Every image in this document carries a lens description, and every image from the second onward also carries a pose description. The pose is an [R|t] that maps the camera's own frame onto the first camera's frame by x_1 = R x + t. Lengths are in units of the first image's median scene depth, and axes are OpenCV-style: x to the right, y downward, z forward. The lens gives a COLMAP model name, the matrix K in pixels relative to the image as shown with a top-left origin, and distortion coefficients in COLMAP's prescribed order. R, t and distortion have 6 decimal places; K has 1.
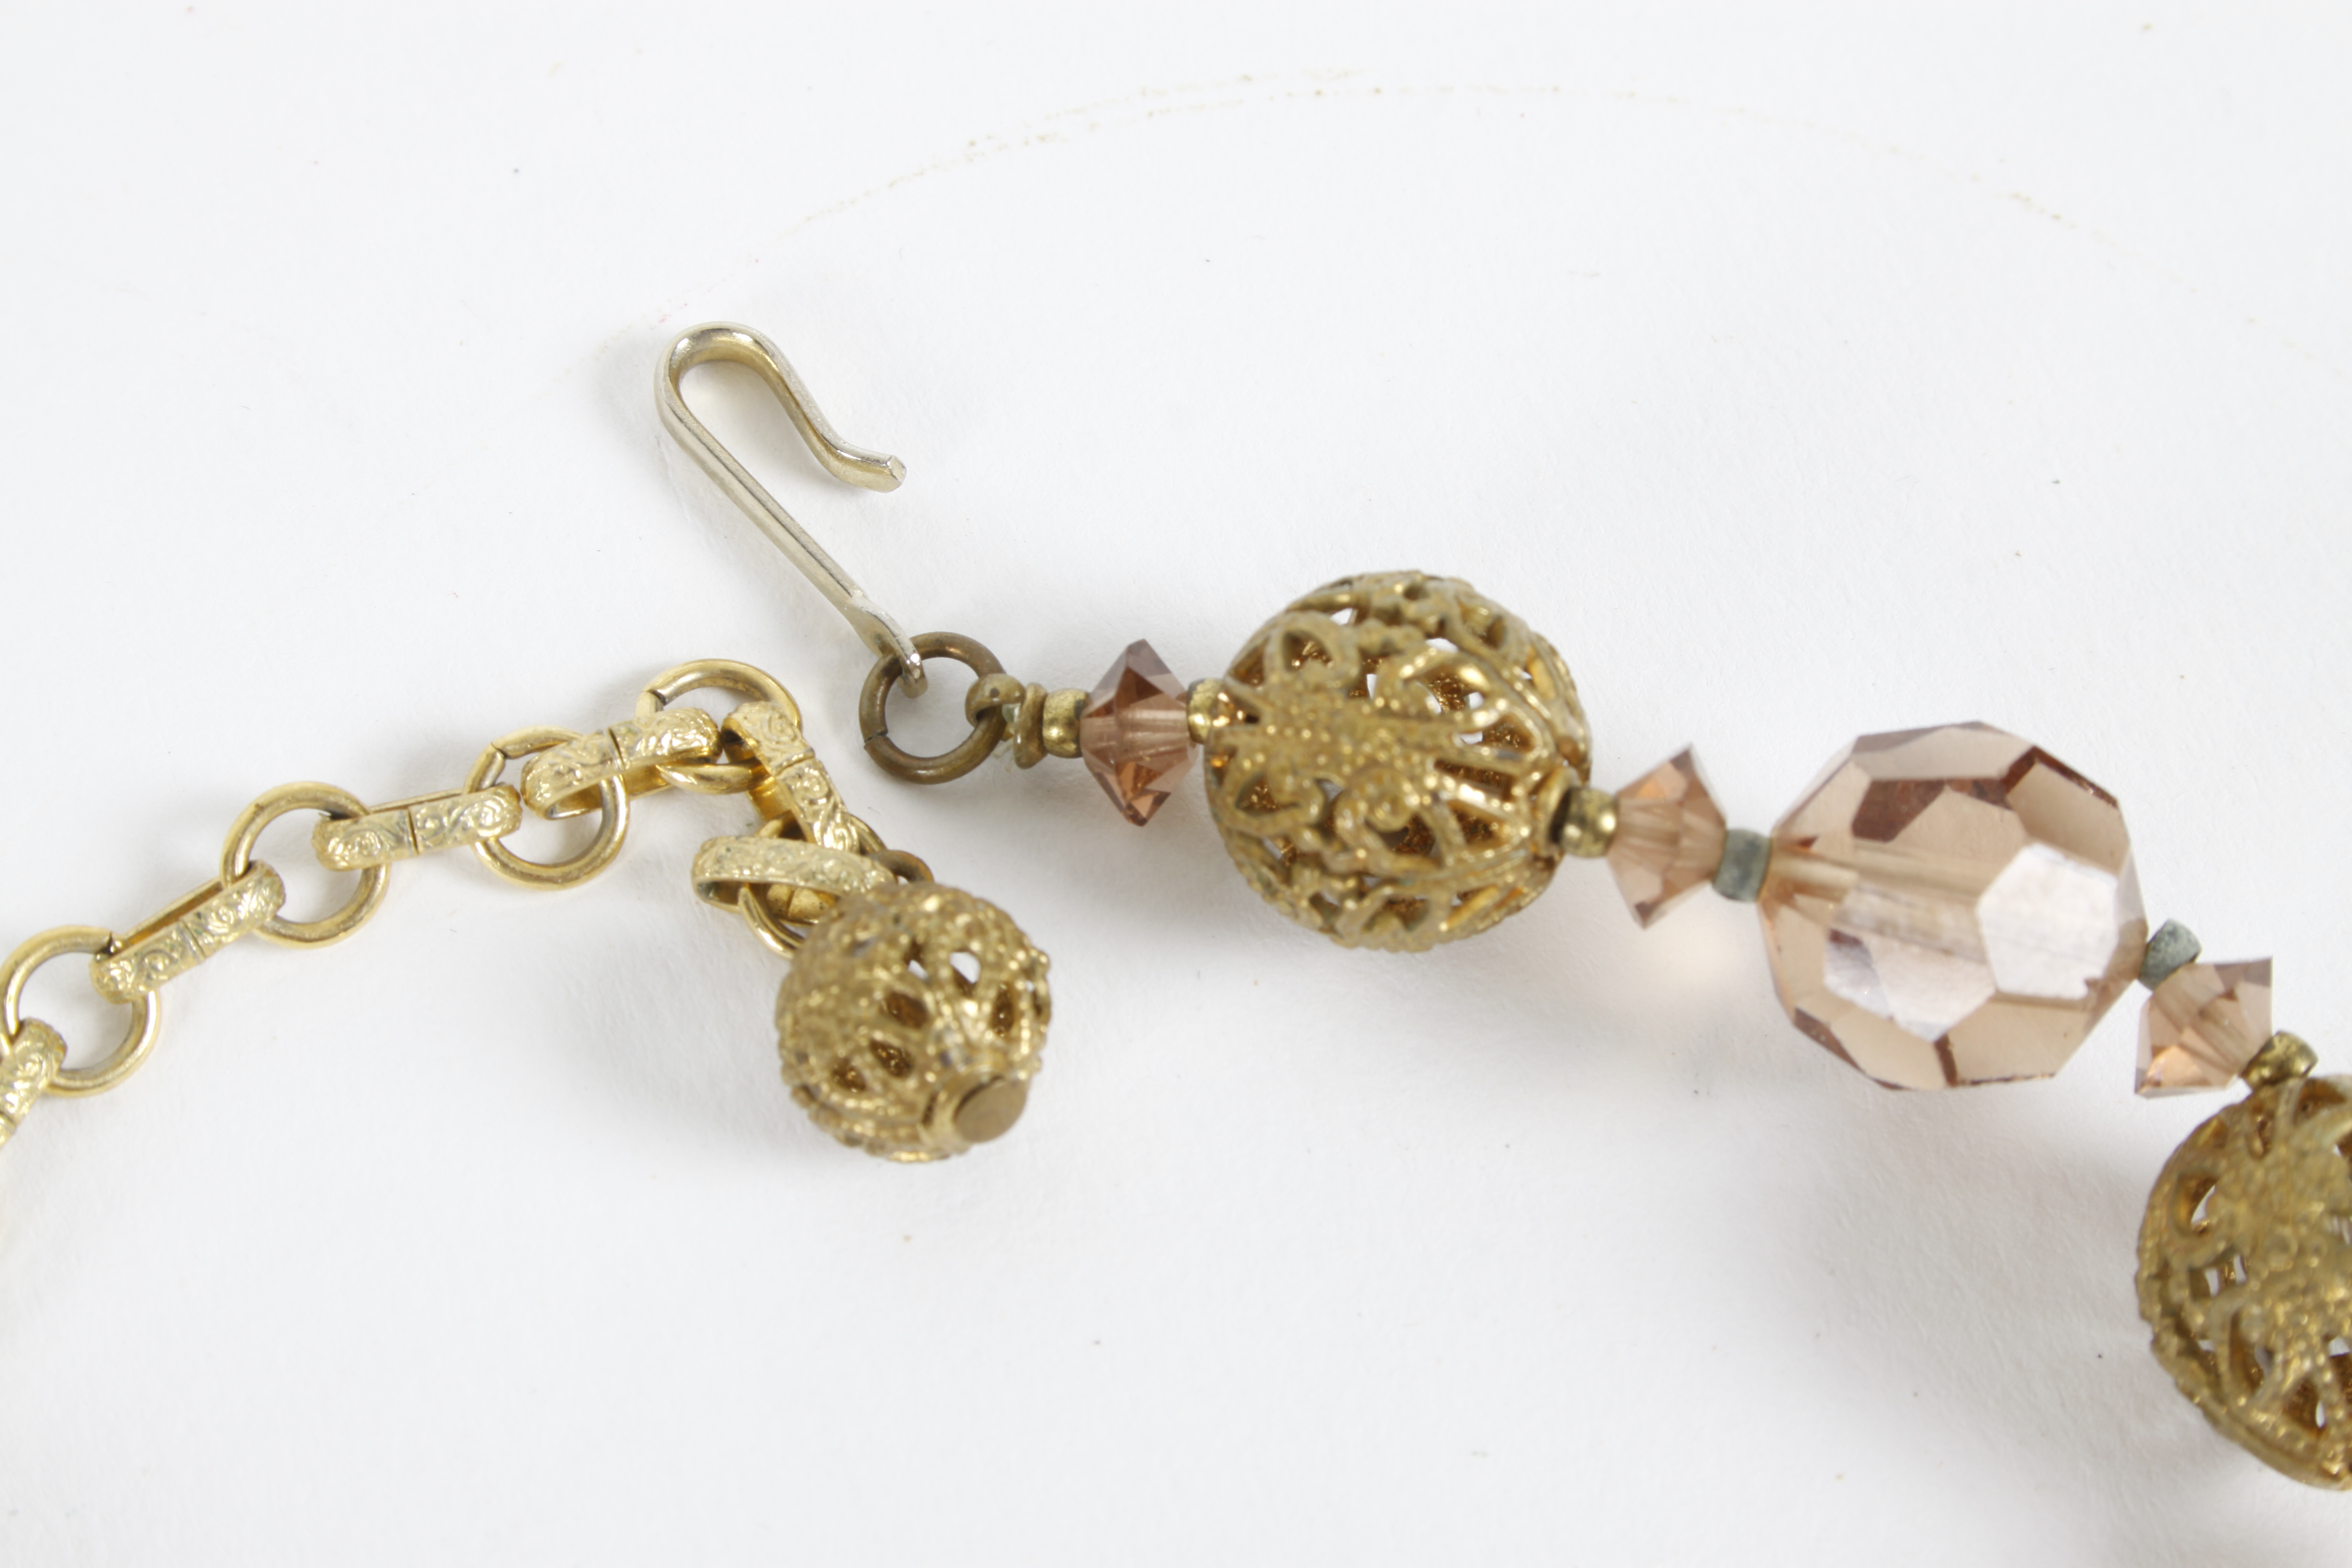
lens RADIAL K [[6690.4, 0, 1167.8], [0, 6690.4, 784.5], [0, 0, 1]] dist [0.091114, 0.000000]
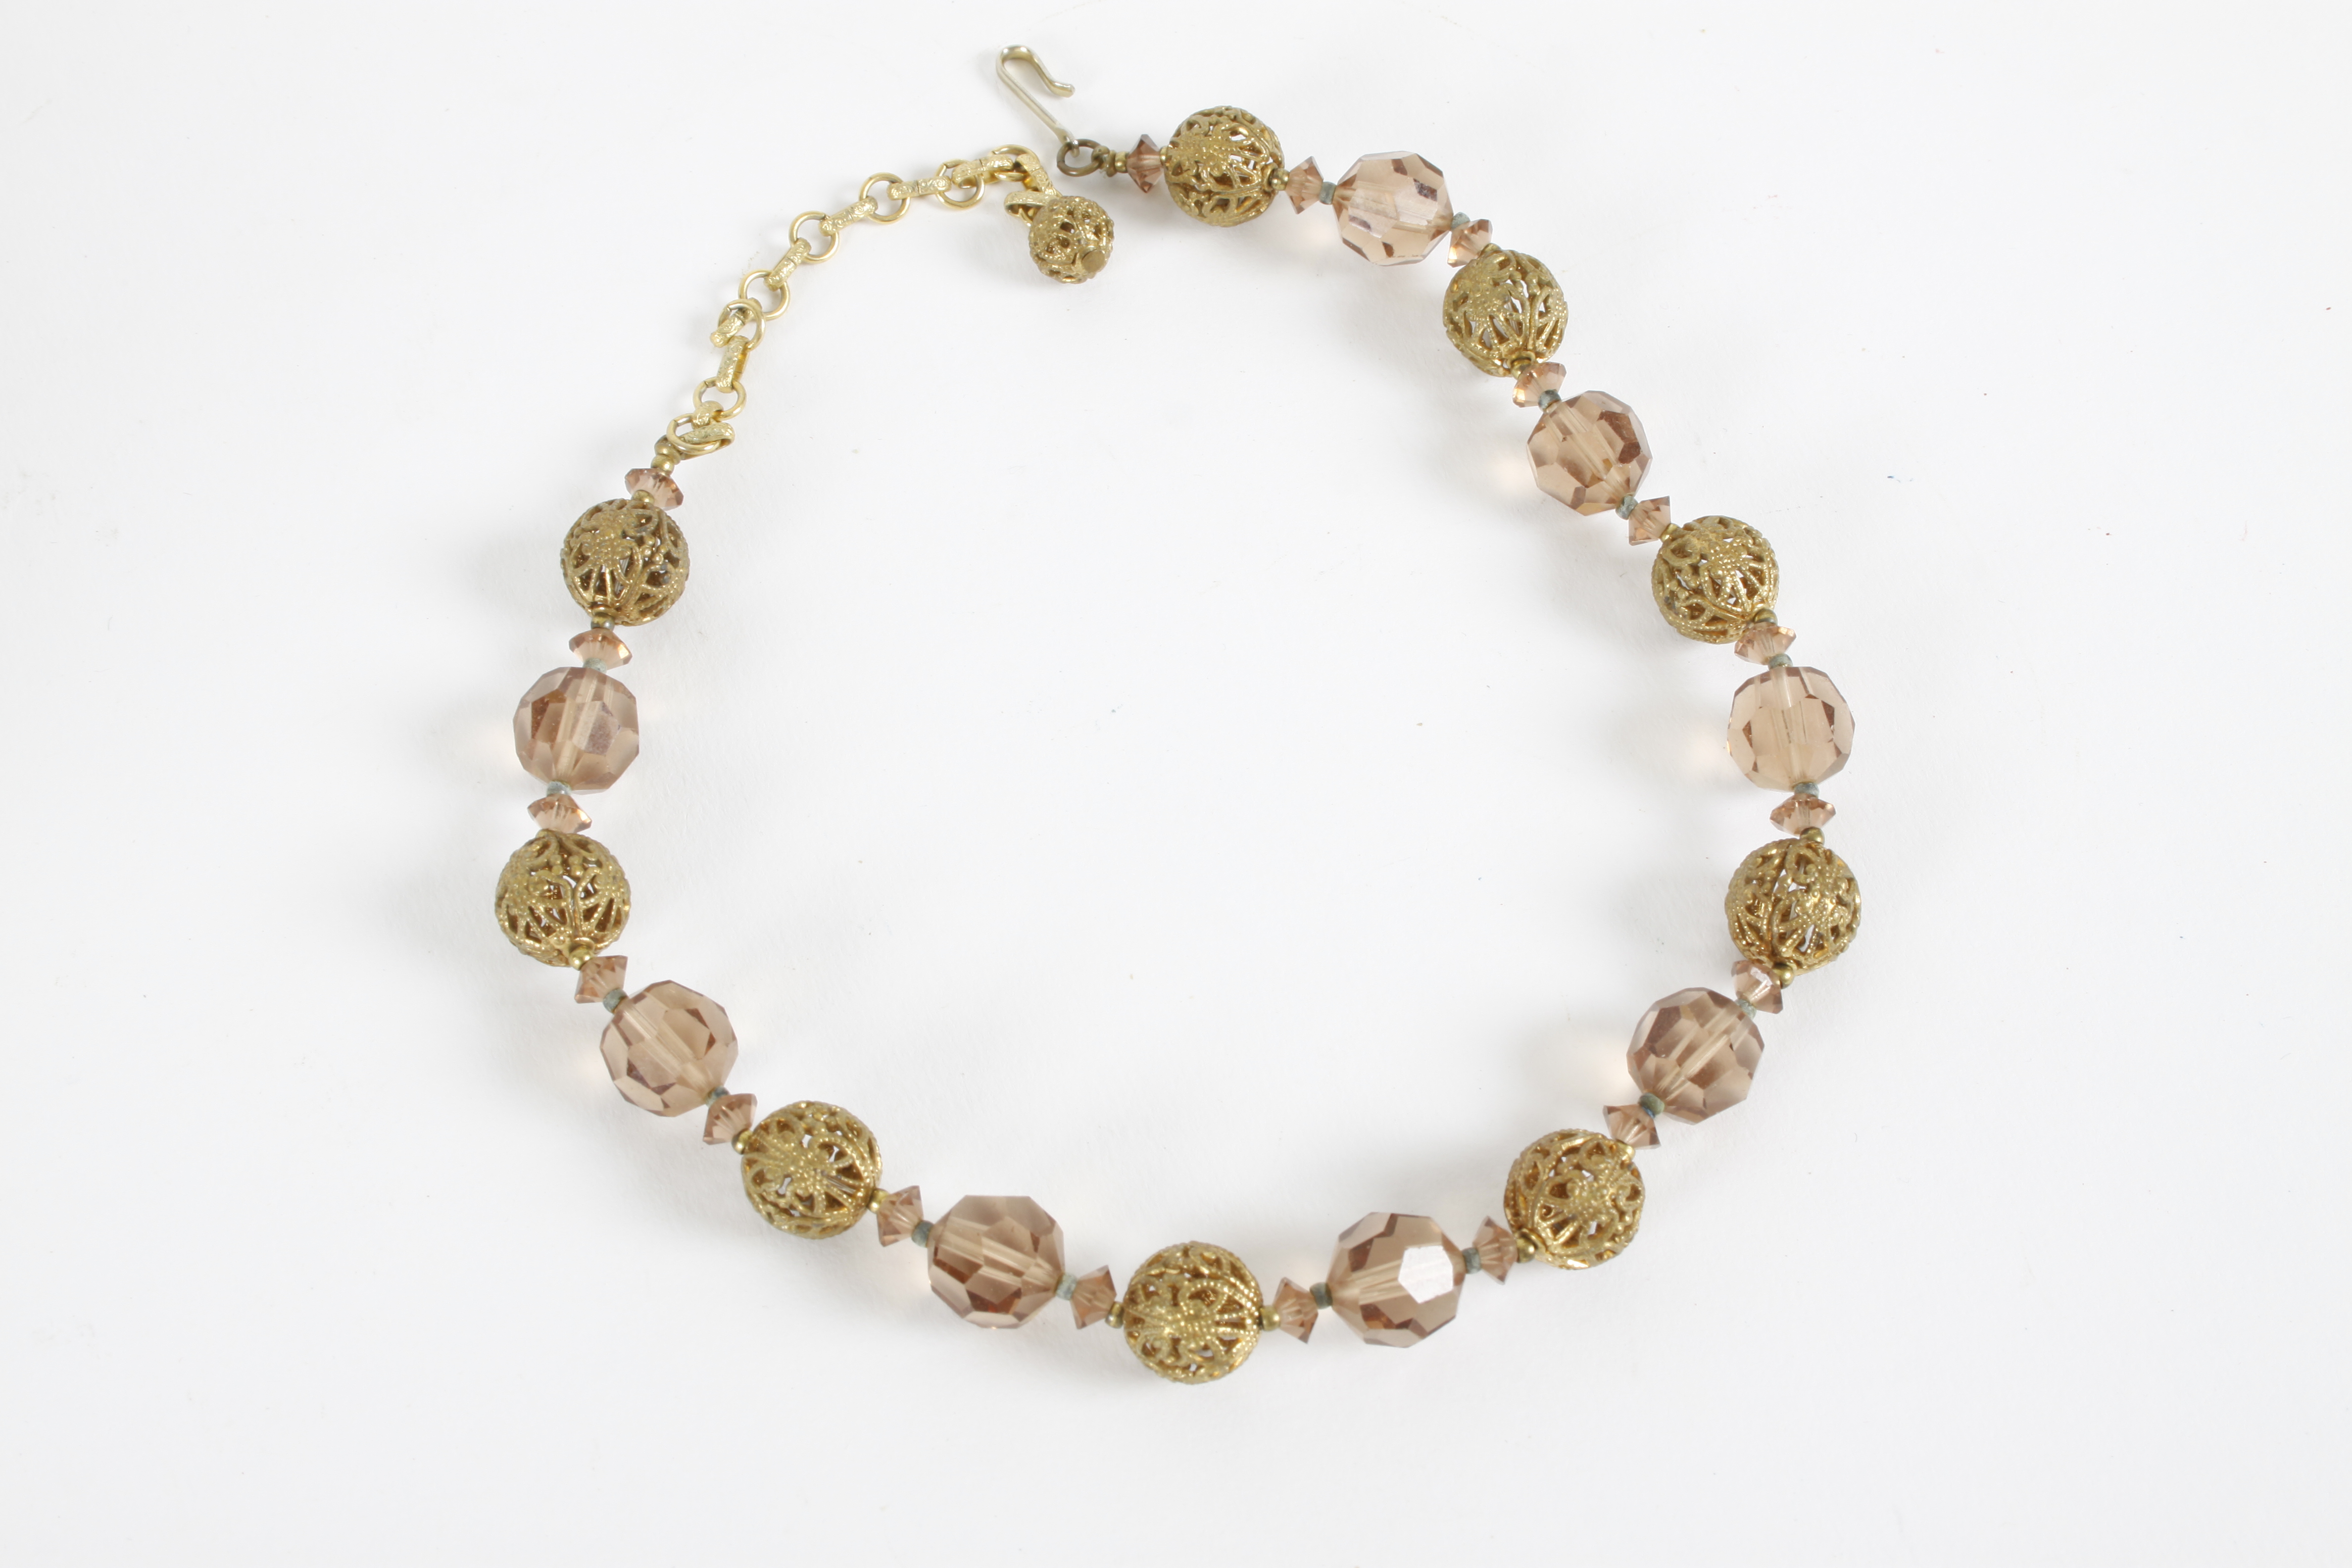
lens RADIAL K [[3815.8, 0, 1184.2], [0, 3815.8, 783.2], [0, 0, 1]] dist [-0.070125, 0.000000]
pose [[0.999250, 0.013396, -0.036321, 0.085435], [-0.013515, 0.999904, -0.003031, 0.297034], [0.036277, 0.003519, 0.999336, -0.821052]]
